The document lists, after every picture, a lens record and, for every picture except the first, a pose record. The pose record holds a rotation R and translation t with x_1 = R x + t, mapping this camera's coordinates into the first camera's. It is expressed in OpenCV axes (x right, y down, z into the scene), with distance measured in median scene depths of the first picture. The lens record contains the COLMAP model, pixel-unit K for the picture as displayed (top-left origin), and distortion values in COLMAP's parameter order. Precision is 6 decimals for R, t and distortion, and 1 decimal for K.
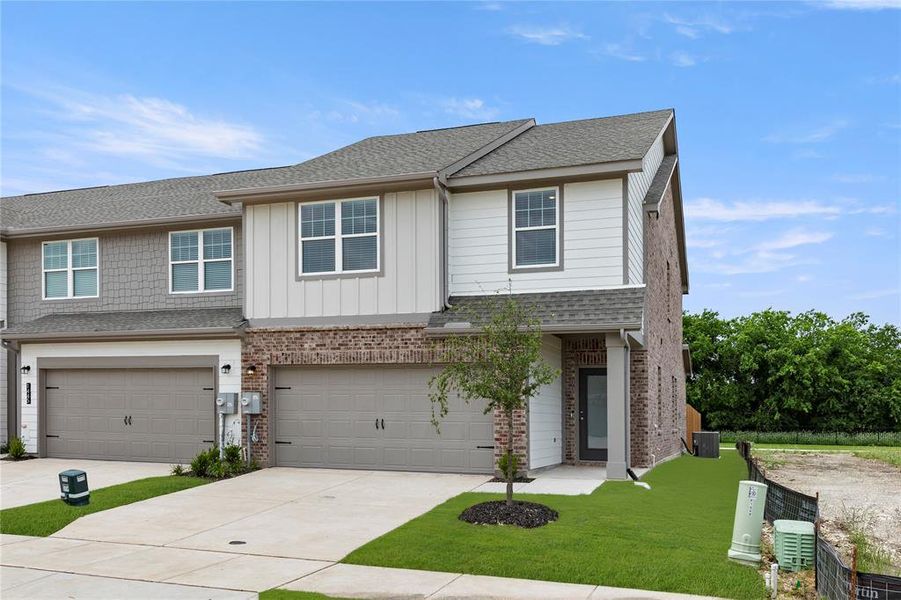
lens RADIAL K [[488.4, 0, 450.6], [0, 488.4, 378.5], [0, 0, 1]] dist [0.002374, 0.000463]
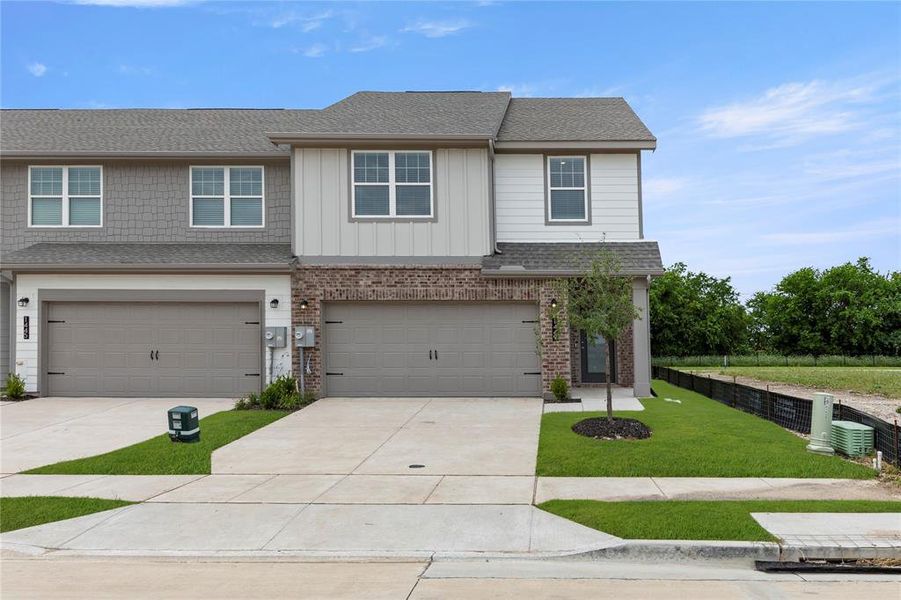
lens RADIAL K [[442.4, 0, 450.5], [0, 442.4, 300.0], [0, 0, 1]] dist [0.000703, -0.000429]
pose [[0.976820, 0.011310, 0.213763, -0.305594], [-0.005290, 0.999574, -0.028714, -0.002373], [-0.213997, 0.026918, 0.976463, 0.010111]]
